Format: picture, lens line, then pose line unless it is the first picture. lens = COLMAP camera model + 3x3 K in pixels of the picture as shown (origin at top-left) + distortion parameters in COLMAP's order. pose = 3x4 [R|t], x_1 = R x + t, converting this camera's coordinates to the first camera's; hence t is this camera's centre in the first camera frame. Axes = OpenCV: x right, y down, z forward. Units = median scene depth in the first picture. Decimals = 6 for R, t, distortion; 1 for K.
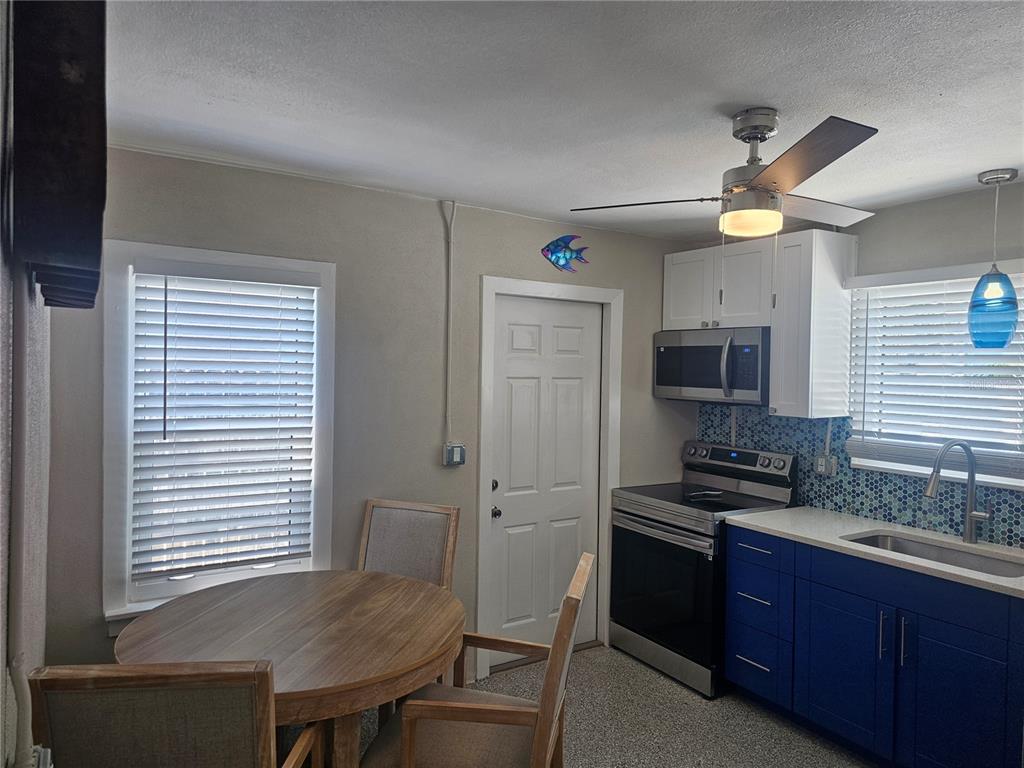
lens RADIAL K [[685.8, 0, 513.0], [0, 685.8, 380.2], [0, 0, 1]] dist [0.008475, -0.011508]
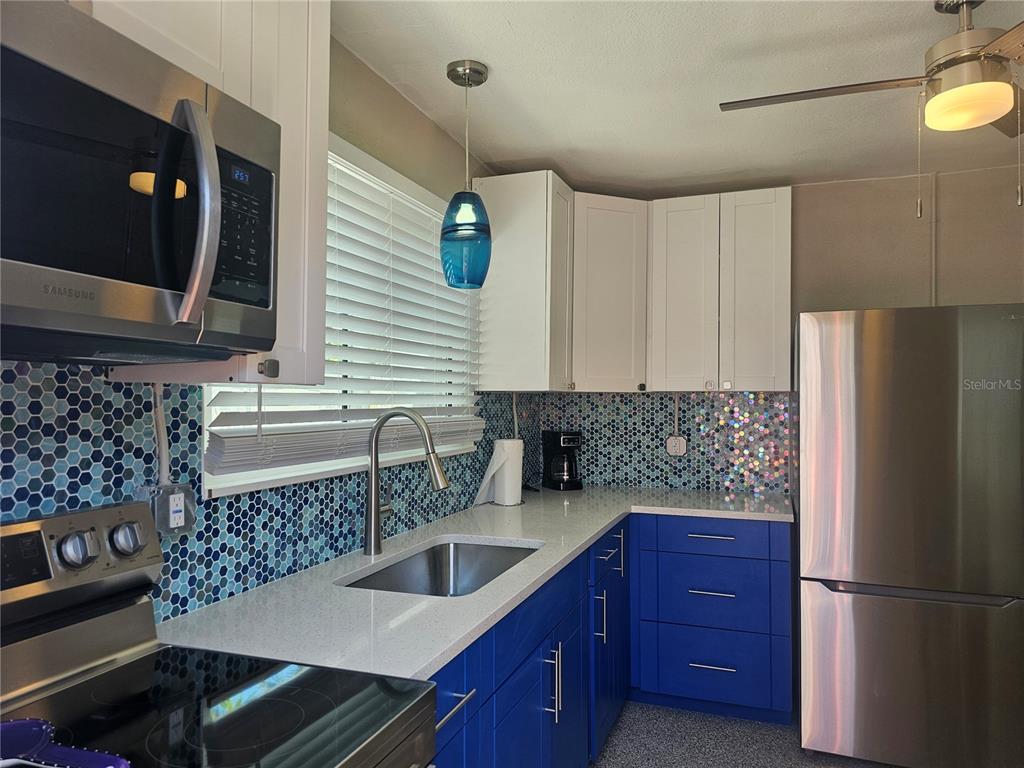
lens RADIAL K [[685.8, 0, 516.2], [0, 685.8, 388.3], [0, 0, 1]] dist [0.008475, -0.011508]
pose [[-0.597947, -0.006894, 0.801506, 0.016789], [0.006719, 0.999885, 0.013613, 0.051748], [-0.801507, 0.013525, -0.597832, 1.139908]]
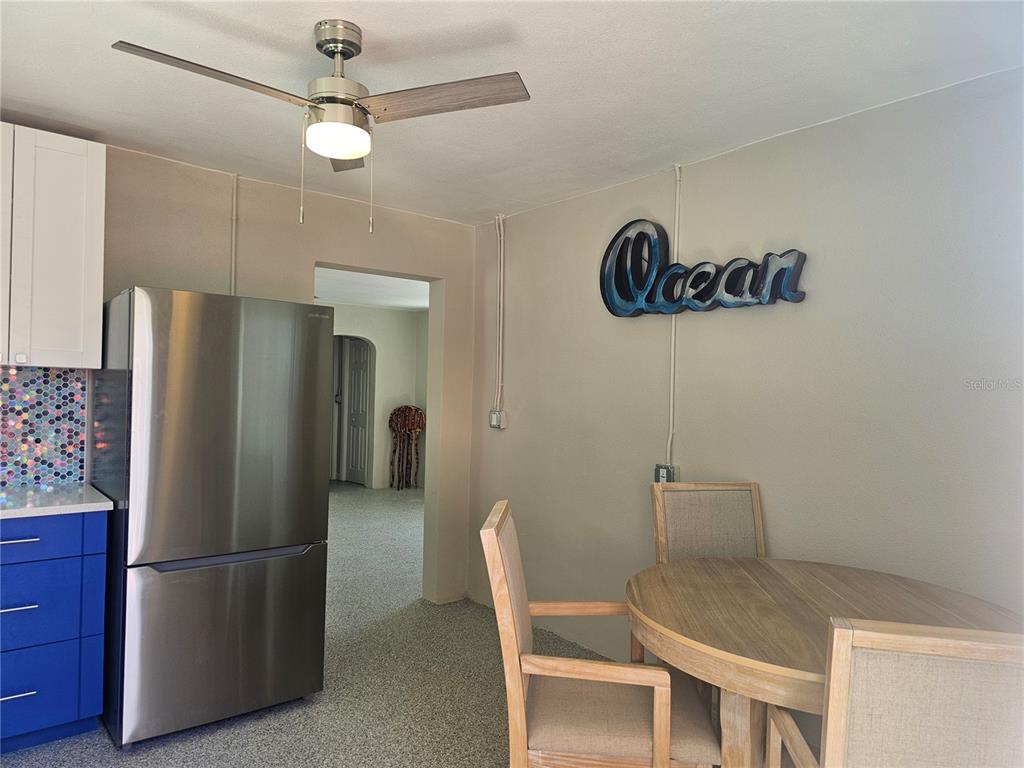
lens RADIAL K [[685.8, 0, 517.7], [0, 685.8, 389.5], [0, 0, 1]] dist [0.008475, -0.011508]
pose [[-0.988911, -0.044247, -0.141765, 0.130719], [-0.047468, 0.998684, 0.019419, 0.054929], [0.140719, 0.025933, -0.989710, 1.195456]]
